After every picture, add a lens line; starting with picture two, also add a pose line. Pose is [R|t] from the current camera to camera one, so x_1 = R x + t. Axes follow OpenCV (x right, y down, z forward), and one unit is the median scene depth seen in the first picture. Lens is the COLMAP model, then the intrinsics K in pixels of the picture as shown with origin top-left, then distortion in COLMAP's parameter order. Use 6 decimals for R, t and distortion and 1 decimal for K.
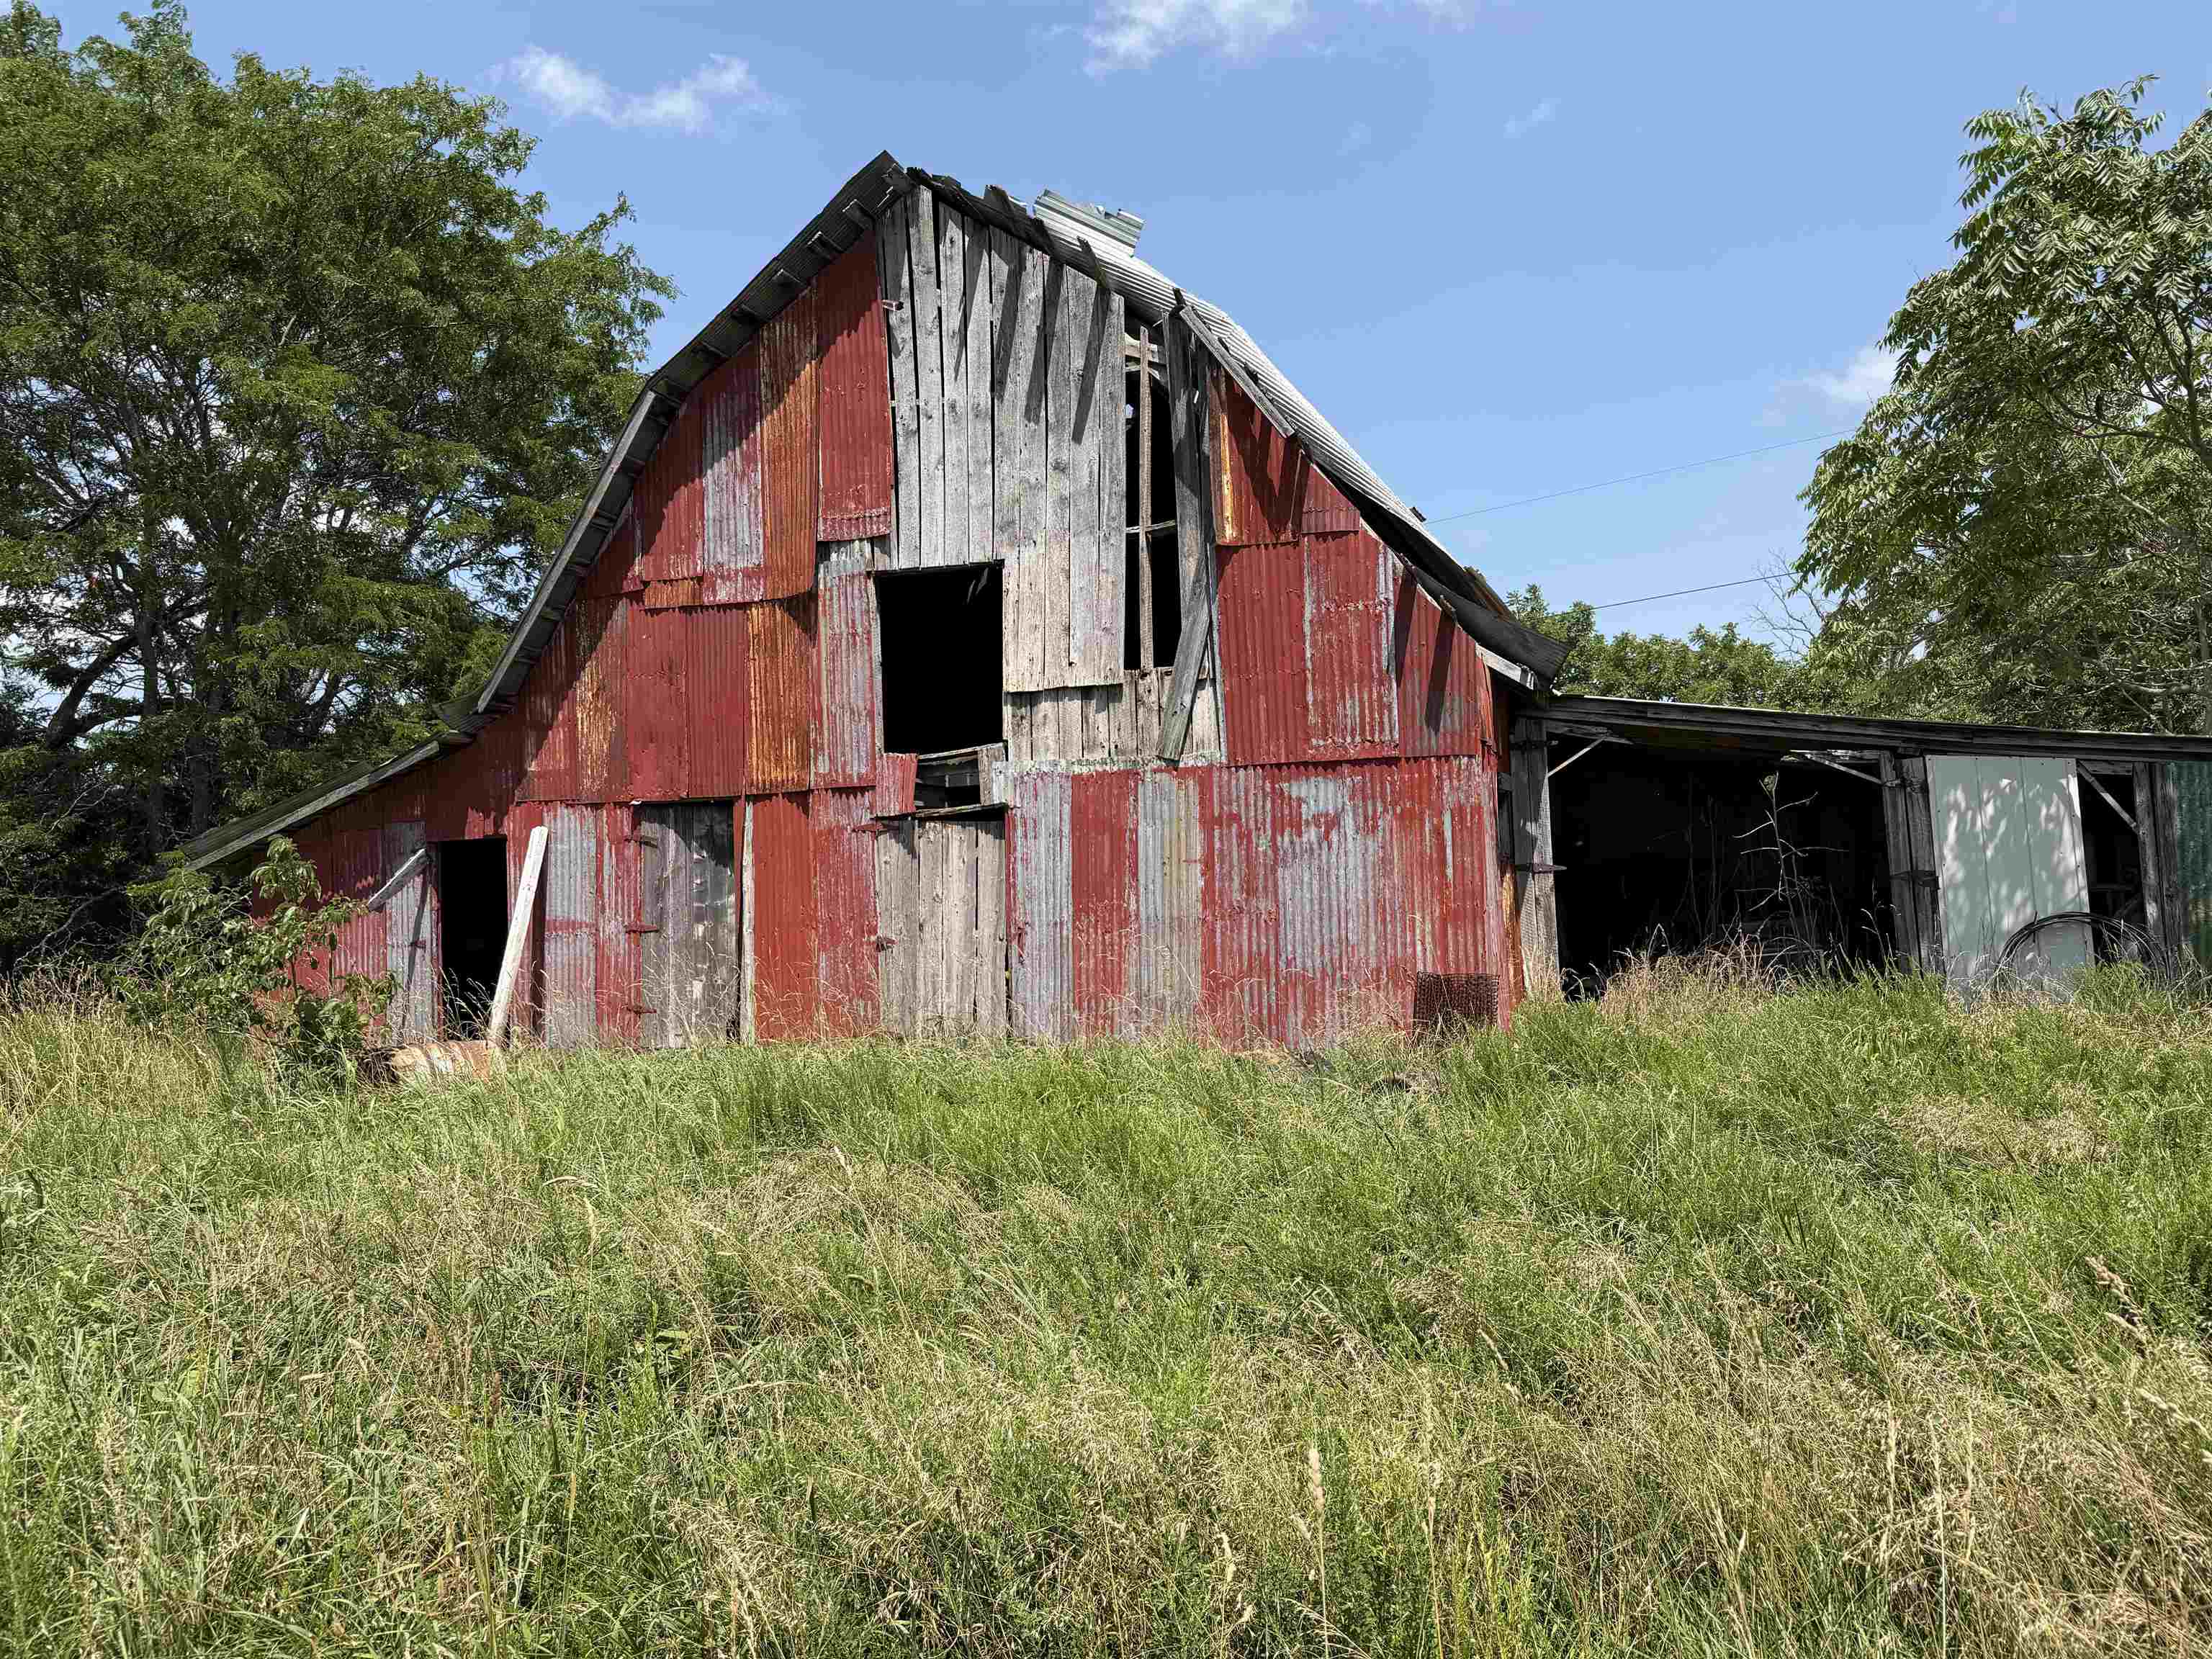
lens RADIAL K [[1578.1, 0, 1106.5], [0, 1578.1, 824.8], [0, 0, 1]] dist [0.041796, -0.042861]
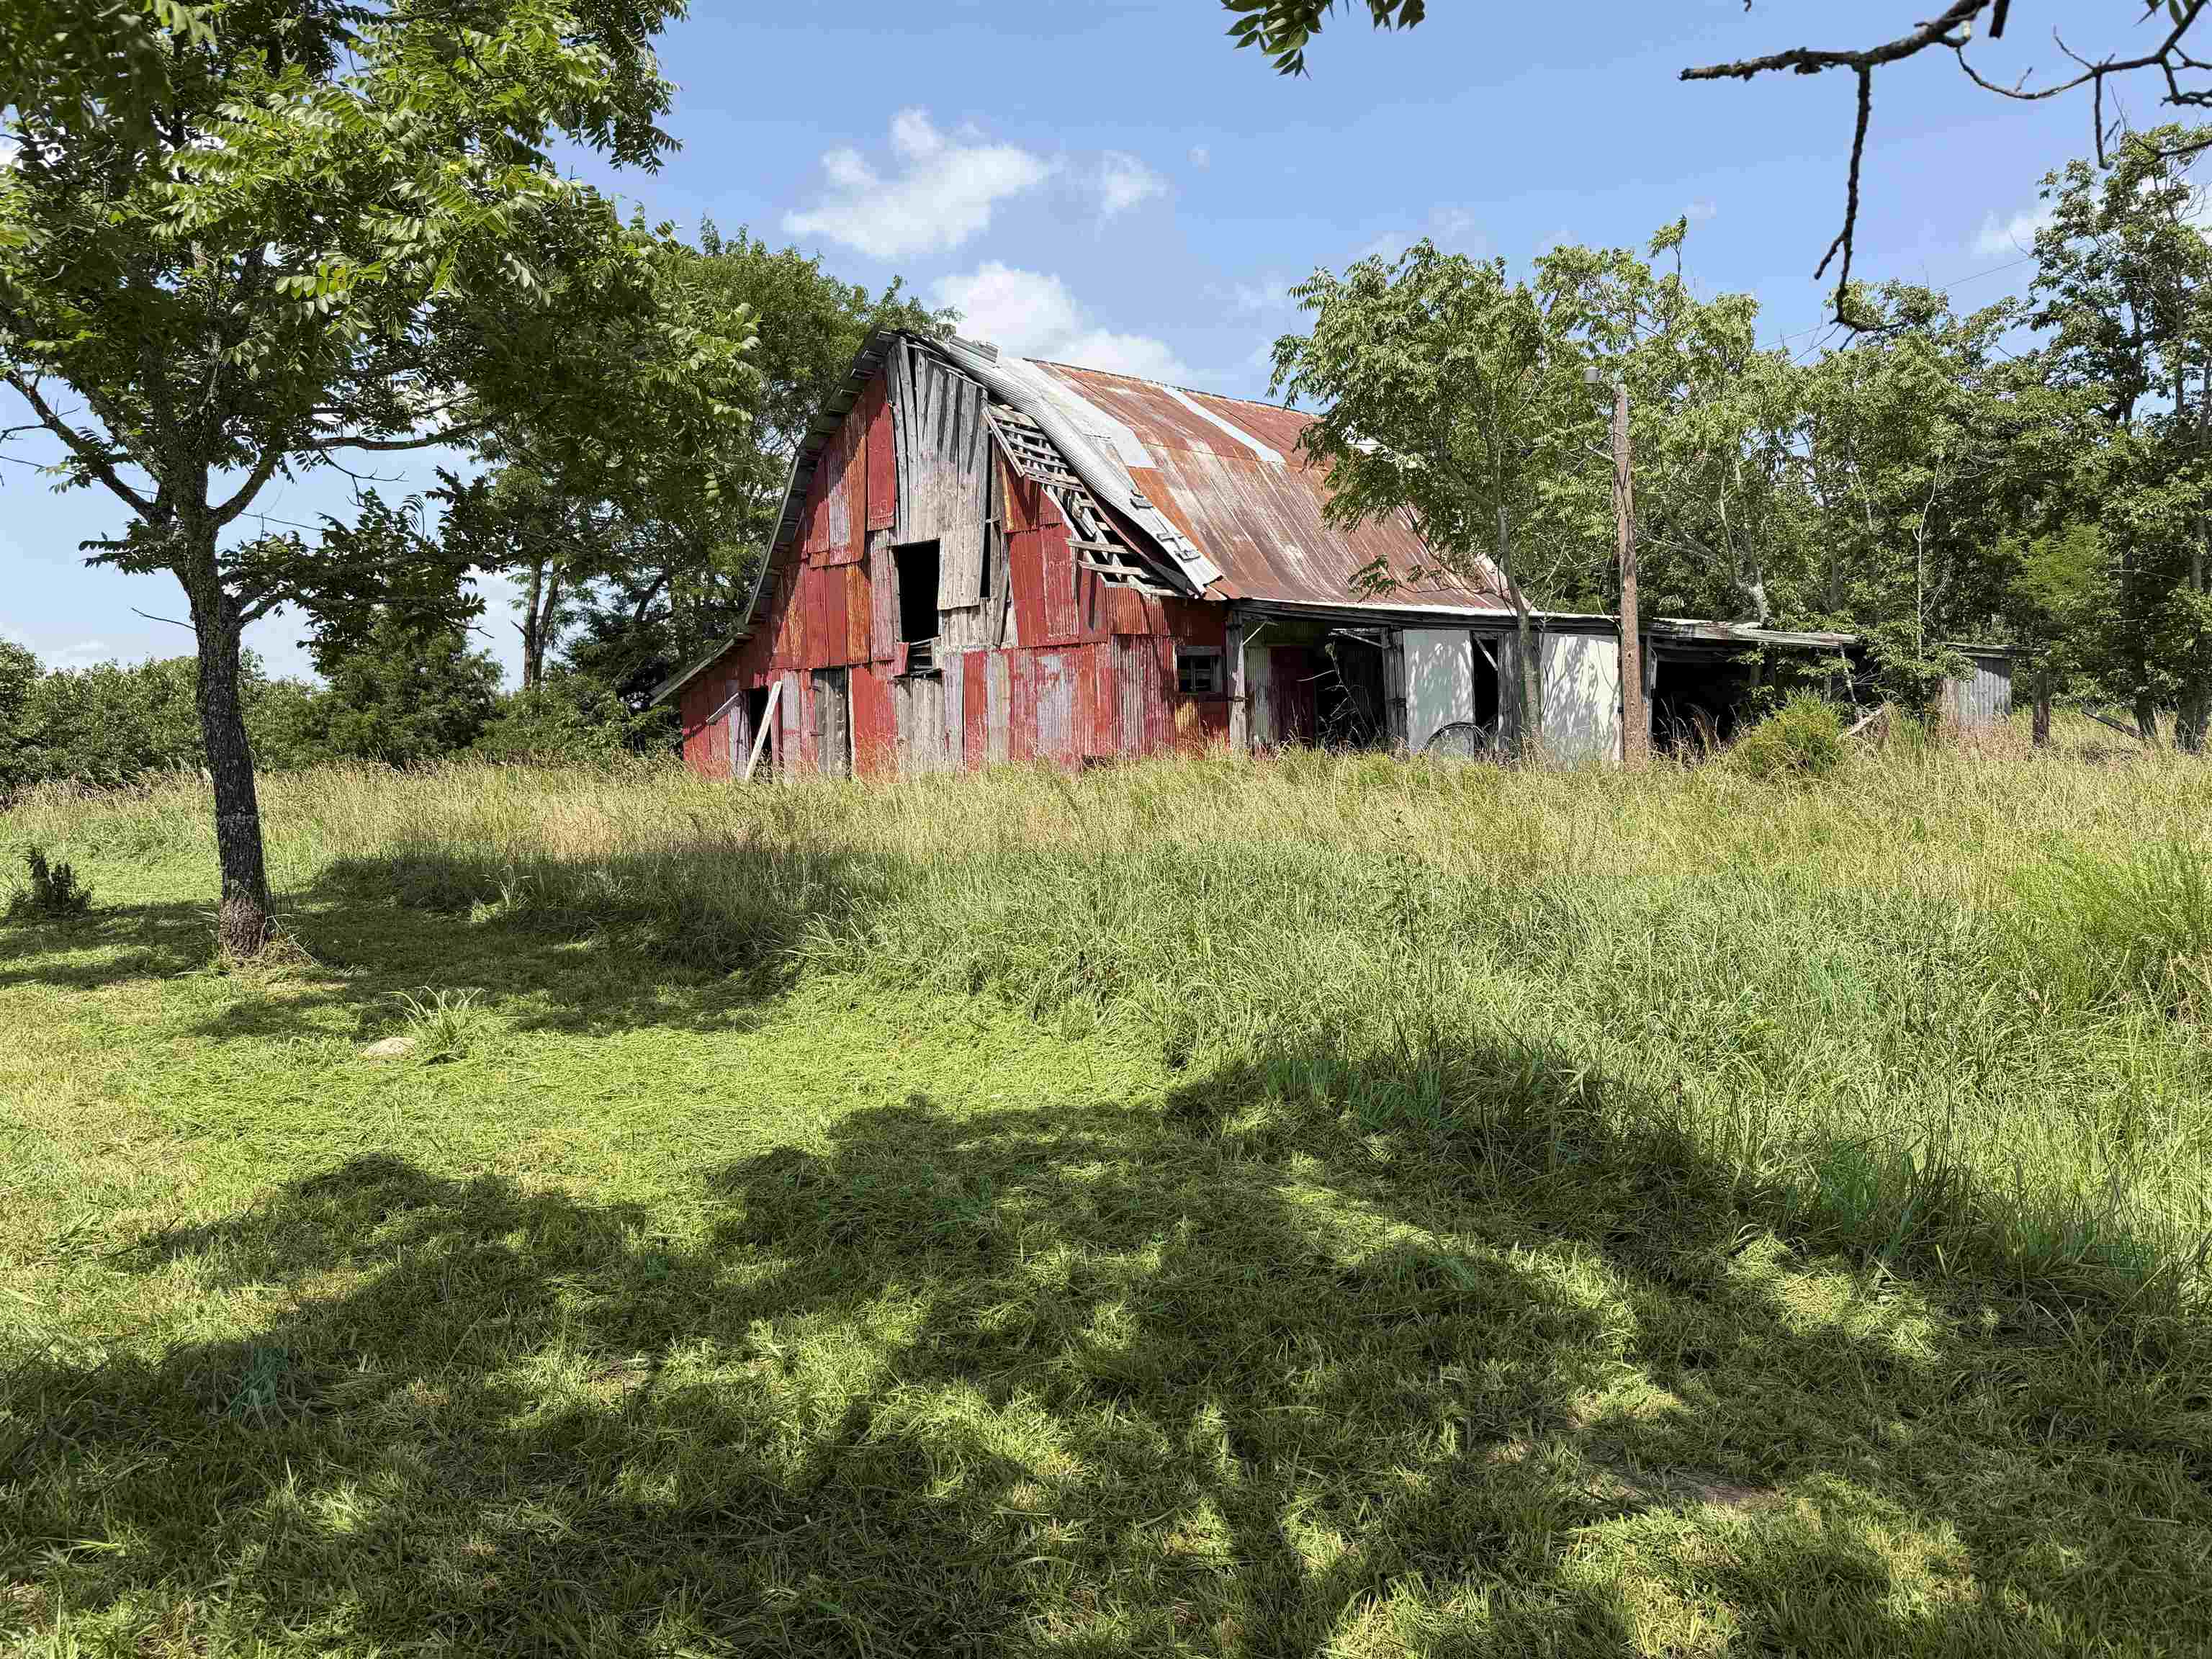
lens RADIAL K [[1578.1, 0, 1105.7], [0, 1578.1, 830.3], [0, 0, 1]] dist [0.041796, -0.042861]
pose [[0.901109, 0.026121, -0.432805, 0.934988], [0.026482, 0.993004, 0.115069, -0.032780], [0.432783, -0.115151, 0.894114, -0.643808]]
